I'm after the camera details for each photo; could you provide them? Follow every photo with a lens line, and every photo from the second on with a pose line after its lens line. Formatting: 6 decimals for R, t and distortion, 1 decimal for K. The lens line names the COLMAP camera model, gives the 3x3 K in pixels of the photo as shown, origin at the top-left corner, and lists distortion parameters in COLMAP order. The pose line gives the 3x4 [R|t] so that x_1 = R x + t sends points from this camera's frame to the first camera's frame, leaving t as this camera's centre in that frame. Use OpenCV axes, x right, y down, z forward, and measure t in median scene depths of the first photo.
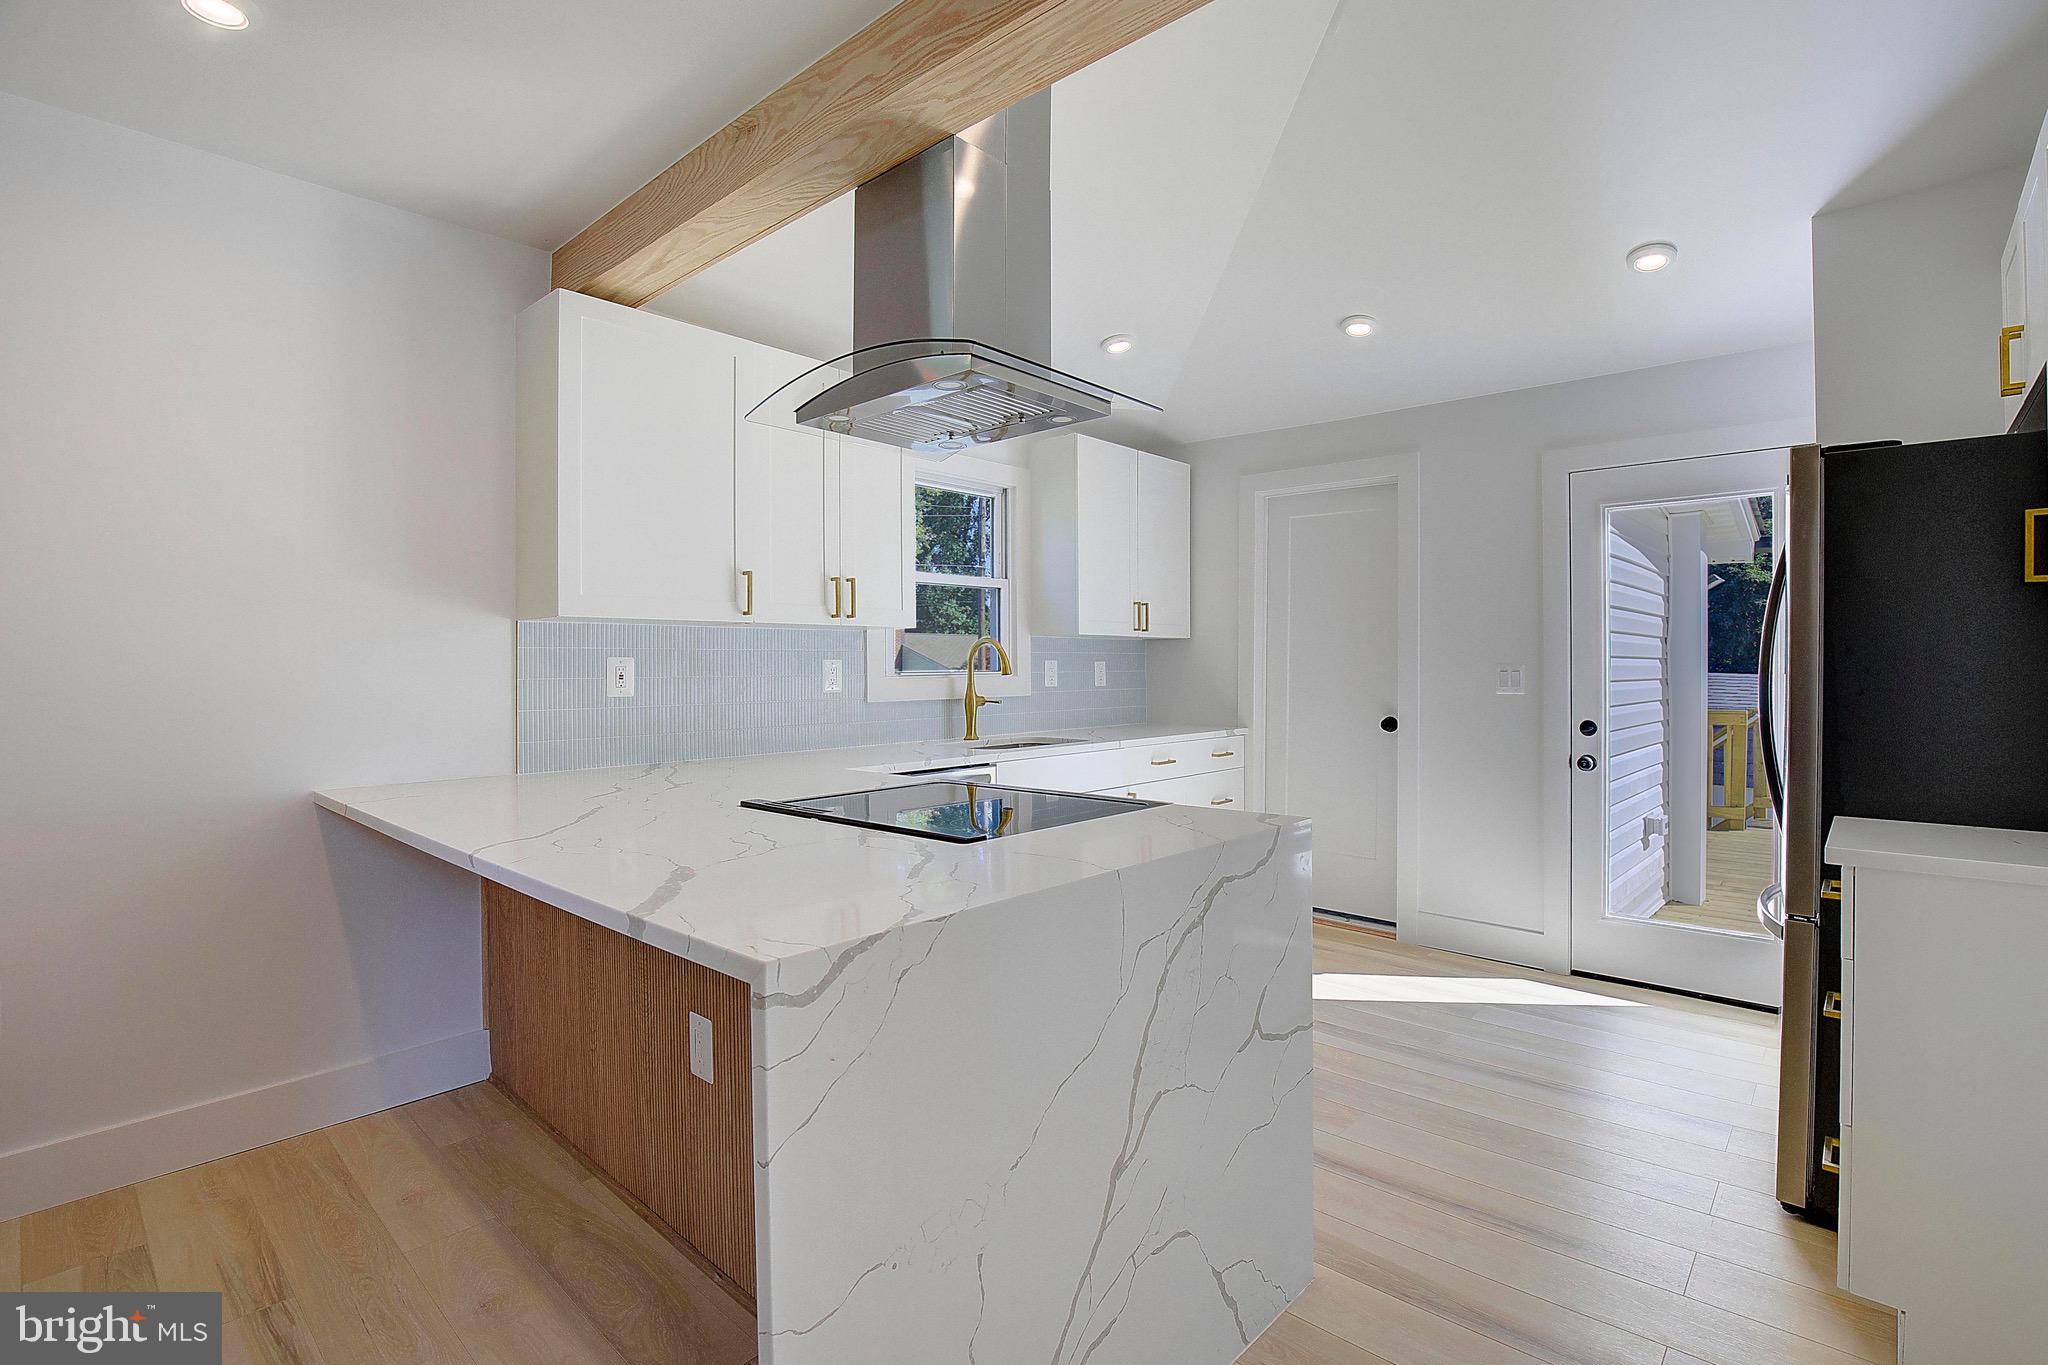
lens RADIAL K [[948.8, 0, 1027.6], [0, 948.8, 667.4], [0, 0, 1]] dist [-0.032432, 0.004704]
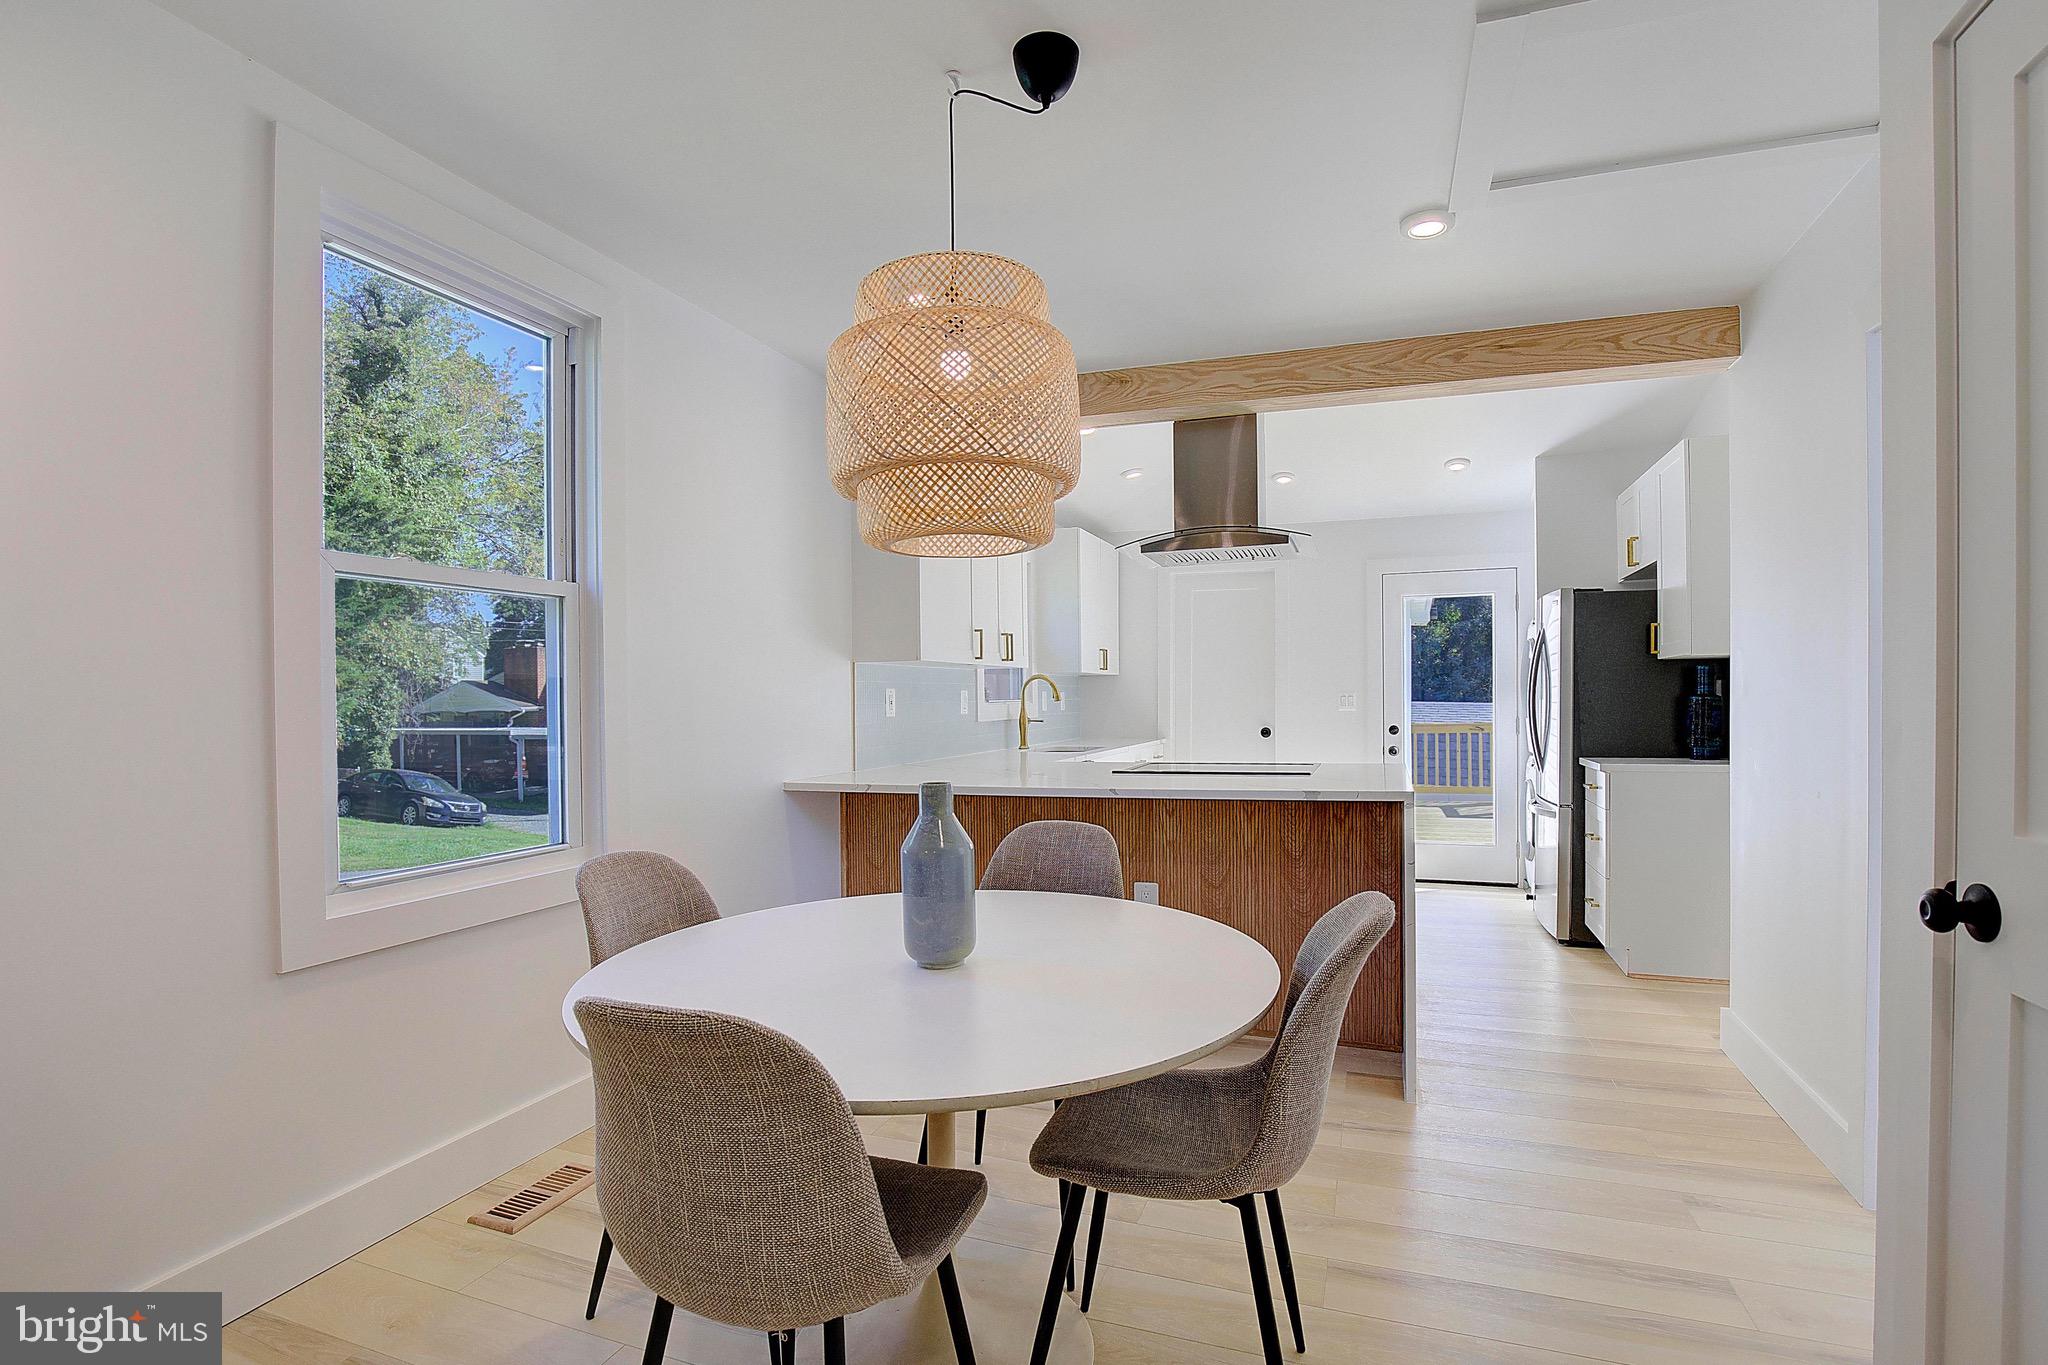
lens RADIAL K [[948.8, 0, 1054.4], [0, 948.8, 702.9], [0, 0, 1]] dist [-0.032432, 0.004704]
pose [[0.921236, -0.009570, 0.388886, -0.585318], [0.007685, 0.999950, 0.006402, 0.001833], [-0.388928, -0.002909, 0.921263, -0.294303]]
